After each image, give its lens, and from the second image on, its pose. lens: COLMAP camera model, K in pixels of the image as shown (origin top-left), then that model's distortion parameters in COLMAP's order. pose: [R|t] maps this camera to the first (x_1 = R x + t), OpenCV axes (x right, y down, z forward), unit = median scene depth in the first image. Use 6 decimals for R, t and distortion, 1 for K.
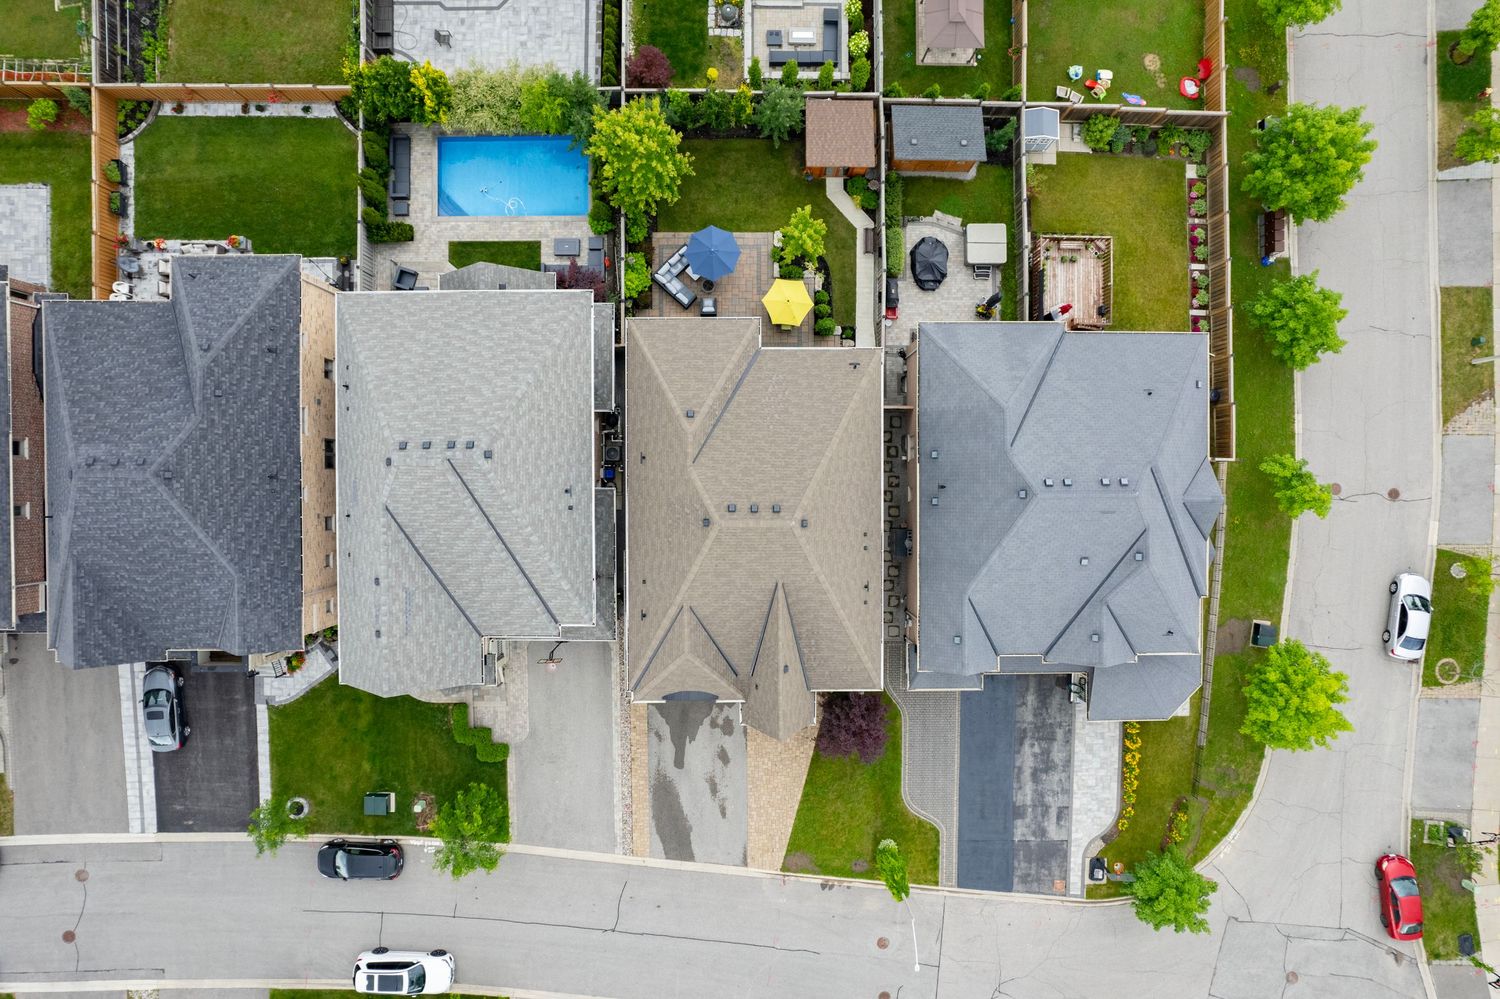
lens RADIAL K [[958.9, 0, 750.0], [0, 958.9, 499.5], [0, 0, 1]] dist [-0.079973, 0.074169]
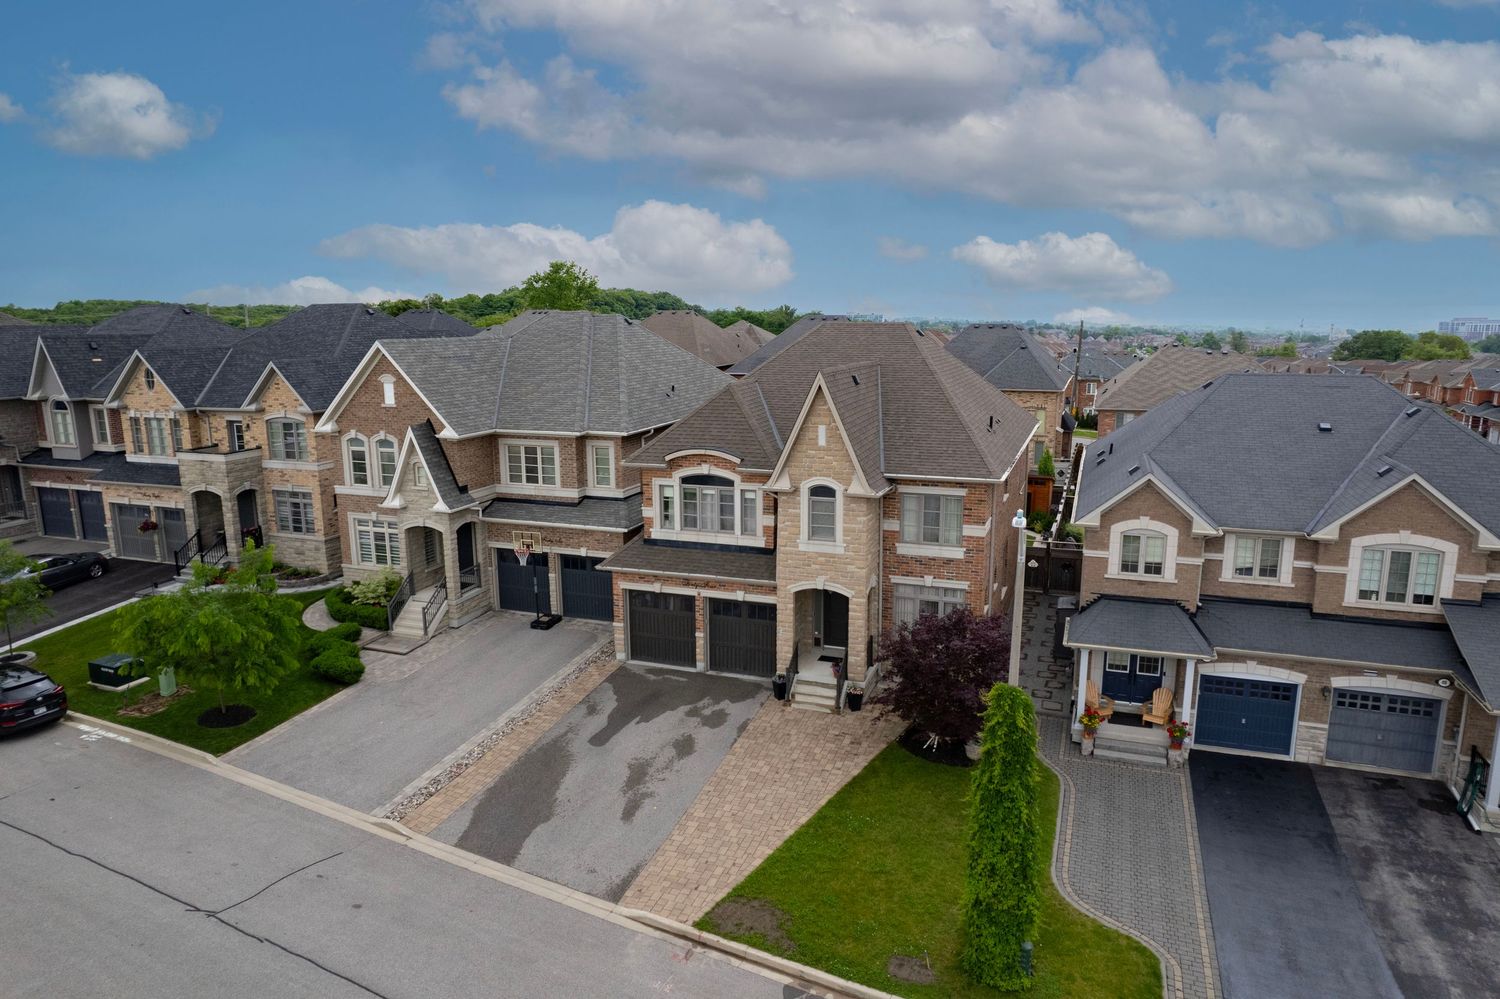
lens RADIAL K [[958.9, 0, 750.0], [0, 958.9, 499.5], [0, 0, 1]] dist [-0.079973, 0.074169]
pose [[0.937223, 0.057360, -0.343981, 0.171753], [-0.348681, 0.170812, -0.921545, 0.704842], [0.005896, 0.983633, 0.180089, 0.788915]]
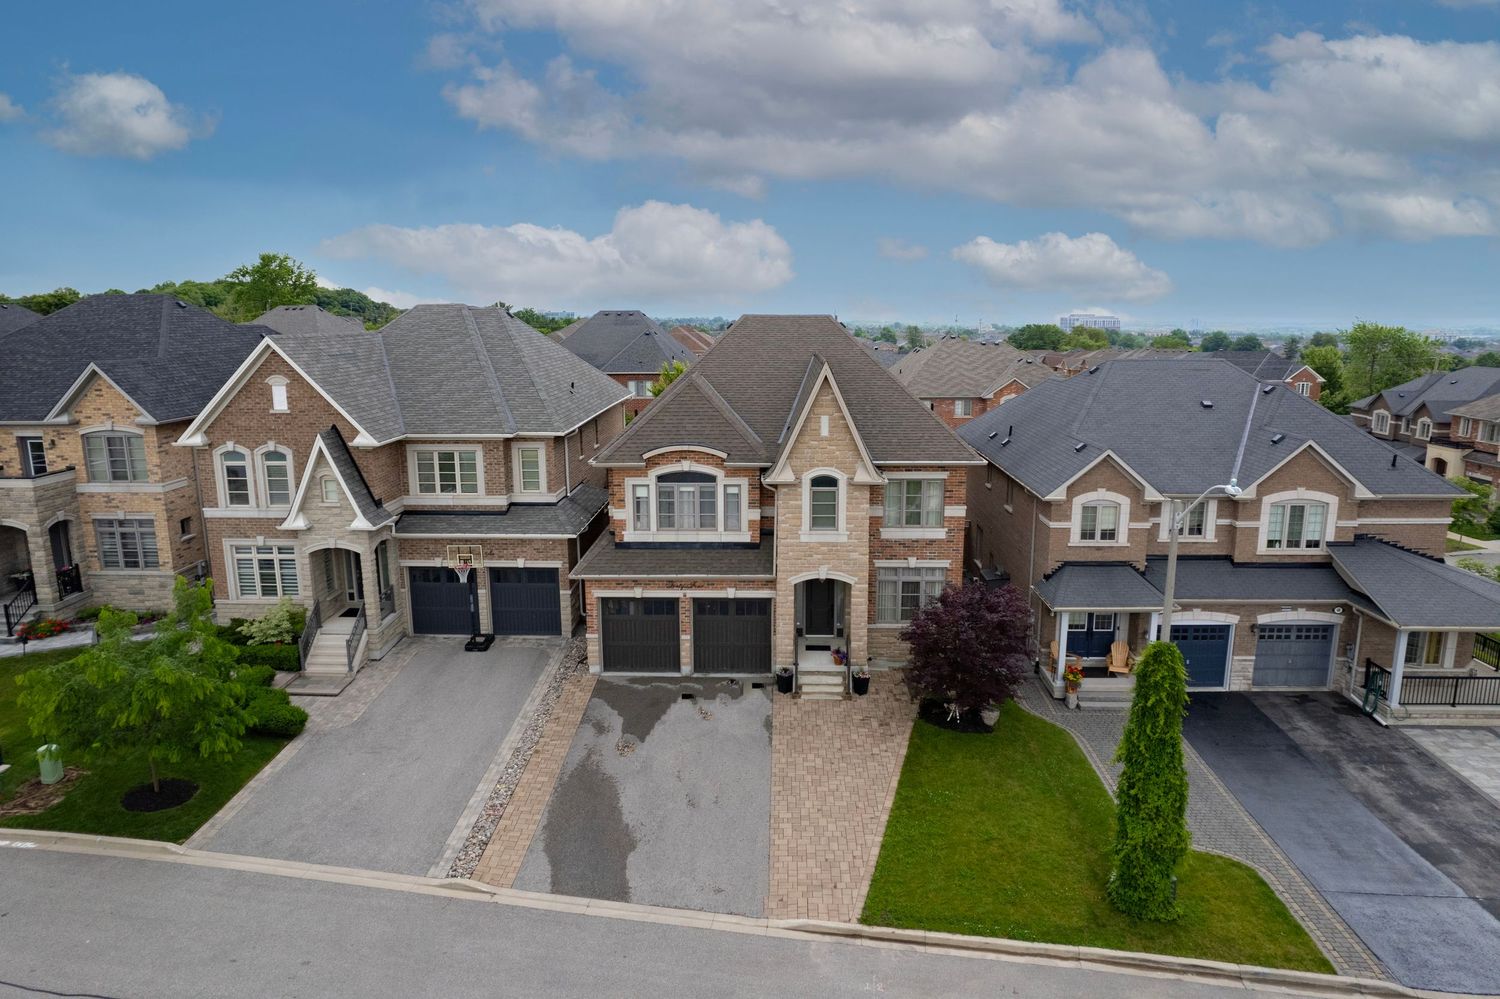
lens RADIAL K [[958.9, 0, 750.0], [0, 958.9, 499.5], [0, 0, 1]] dist [-0.079973, 0.074169]
pose [[0.999299, 0.000374, -0.037438, 0.004140], [-0.036865, 0.184367, -0.982166, 0.729798], [0.006535, 0.982857, 0.184251, 0.791462]]
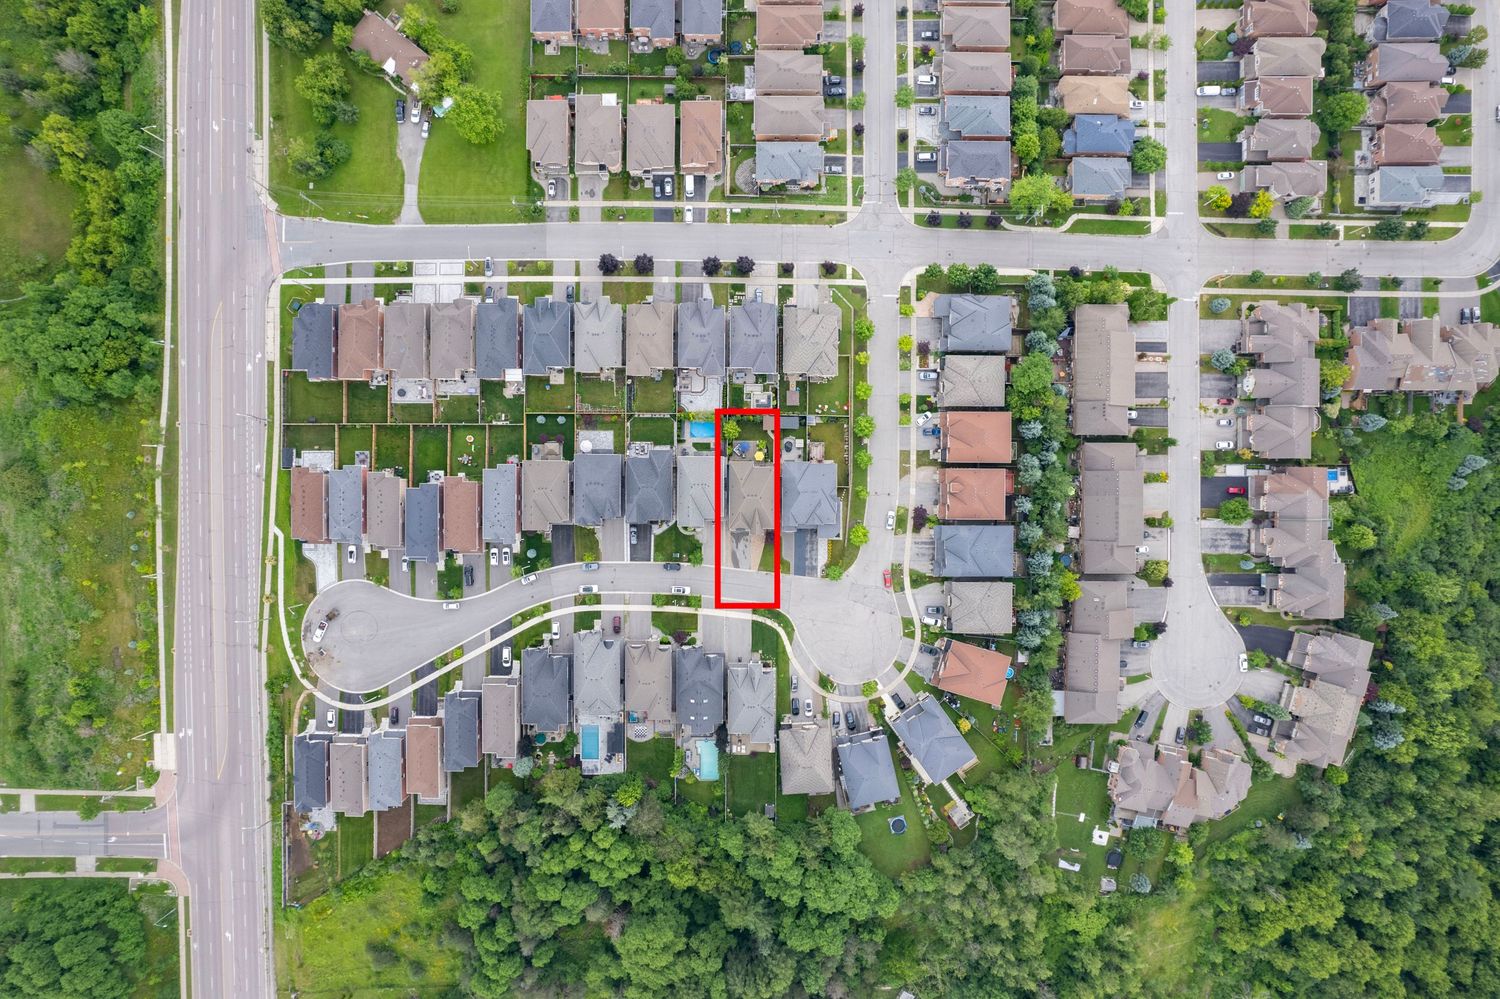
lens RADIAL K [[958.9, 0, 750.0], [0, 958.9, 499.5], [0, 0, 1]] dist [-0.079973, 0.074169]
pose [[0.999959, 0.007906, -0.004499, 0.013758], [-0.007917, 0.999966, -0.002392, 0.039228], [0.004480, 0.002428, 0.999987, -4.011535]]
